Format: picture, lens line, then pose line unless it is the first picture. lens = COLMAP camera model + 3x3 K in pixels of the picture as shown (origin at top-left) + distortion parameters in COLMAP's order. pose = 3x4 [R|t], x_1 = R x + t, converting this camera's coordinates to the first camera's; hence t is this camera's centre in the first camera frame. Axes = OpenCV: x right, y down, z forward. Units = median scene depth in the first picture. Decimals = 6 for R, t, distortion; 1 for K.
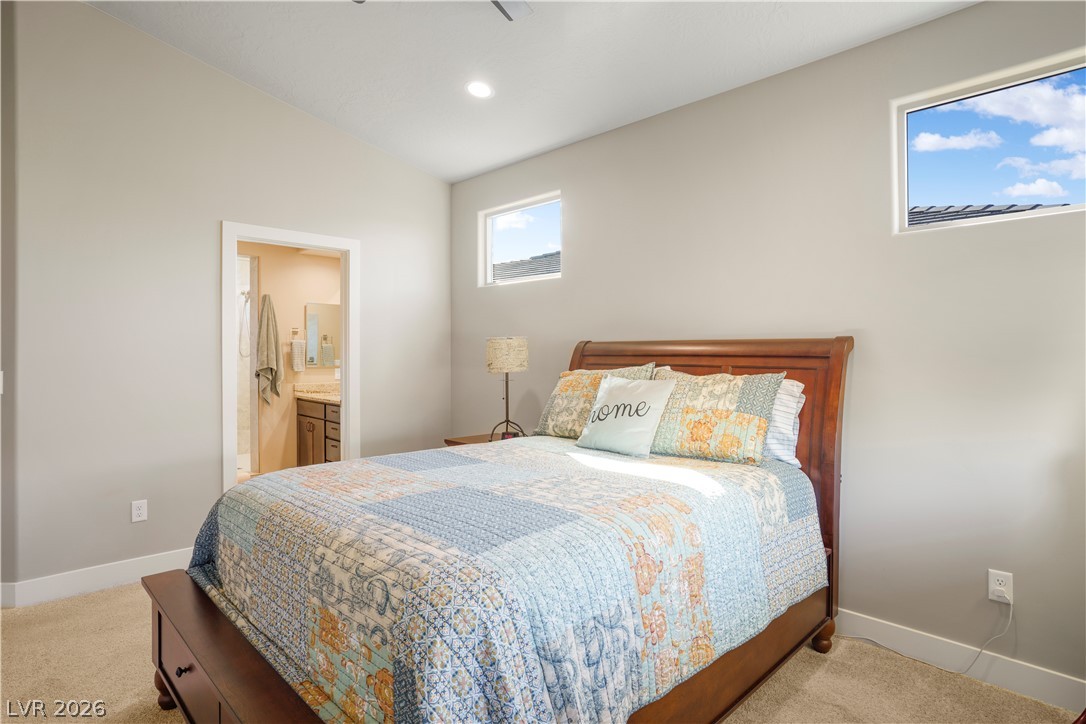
lens RADIAL K [[600.8, 0, 543.0], [0, 600.8, 362.0], [0, 0, 1]] dist [-0.000427, 0.000504]
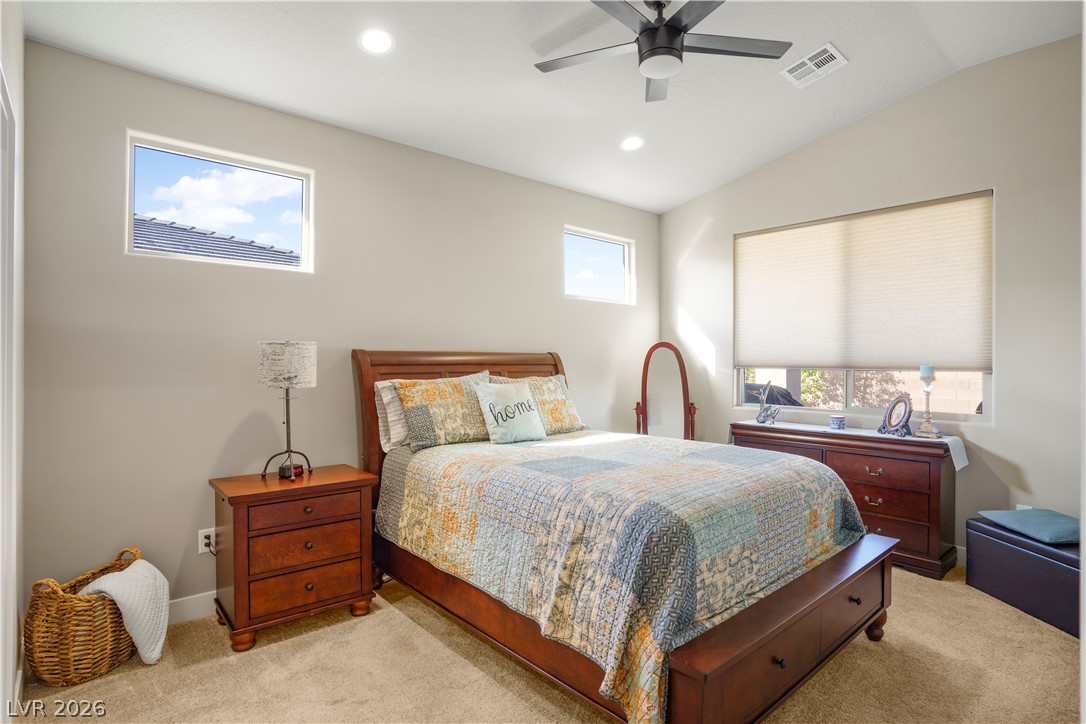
lens RADIAL K [[557.0, 0, 543.0], [0, 557.0, 362.0], [0, 0, 1]] dist [-0.000930, -0.000015]
pose [[0.026452, -0.007250, 0.999624, -0.664172], [0.005919, 0.999957, 0.007096, -0.016993], [-0.999633, 0.005729, 0.026493, 0.573781]]
